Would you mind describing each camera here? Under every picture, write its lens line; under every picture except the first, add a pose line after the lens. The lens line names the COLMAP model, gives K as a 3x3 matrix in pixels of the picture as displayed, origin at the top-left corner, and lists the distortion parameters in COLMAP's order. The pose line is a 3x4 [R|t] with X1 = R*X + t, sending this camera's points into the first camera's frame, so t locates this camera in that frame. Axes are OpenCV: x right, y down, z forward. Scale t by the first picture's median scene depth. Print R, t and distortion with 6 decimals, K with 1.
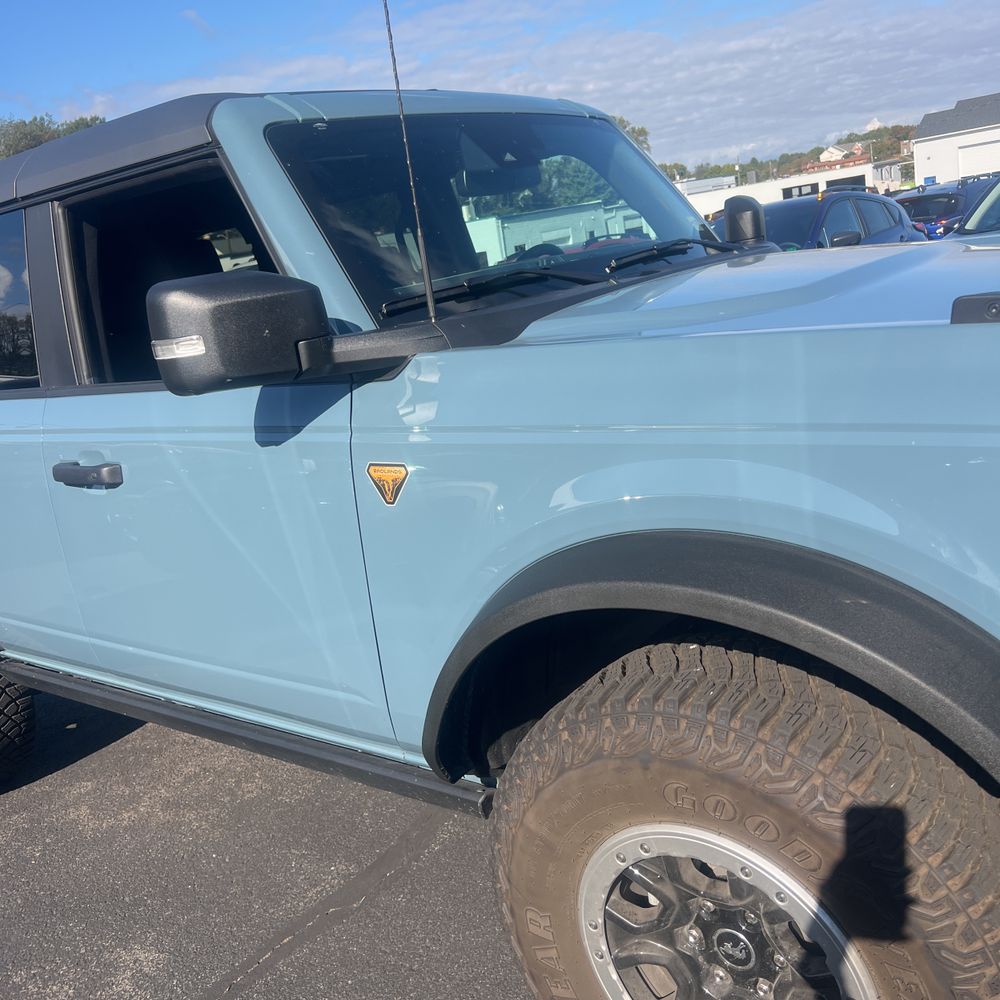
lens RADIAL K [[1039.7, 0, 500.0], [0, 1039.7, 500.0], [0, 0, 1]] dist [0.027642, -0.016826]
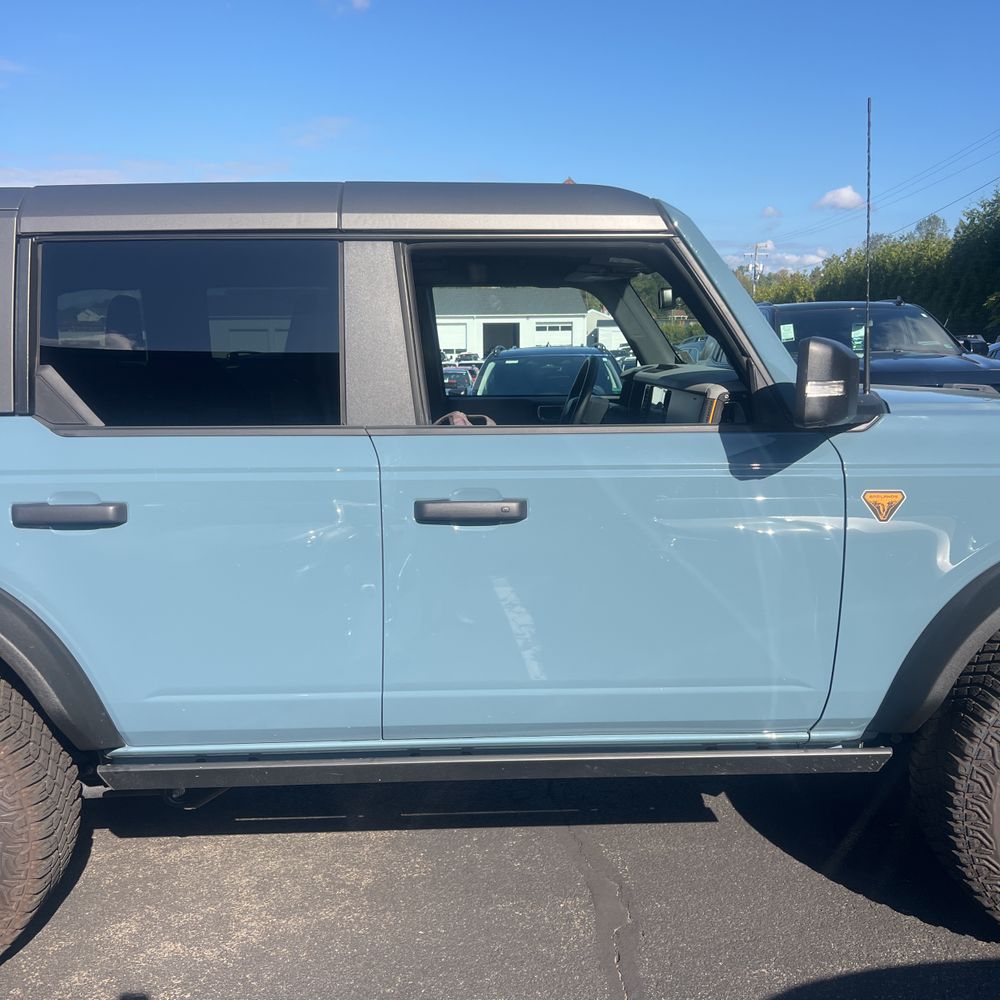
lens RADIAL K [[1039.7, 0, 500.0], [0, 1039.7, 500.0], [0, 0, 1]] dist [0.027642, -0.016826]
pose [[0.755336, 0.052035, 0.653269, -1.019914], [0.049129, 0.989542, -0.135624, 0.101256], [-0.653494, 0.134536, 0.744880, 0.234135]]
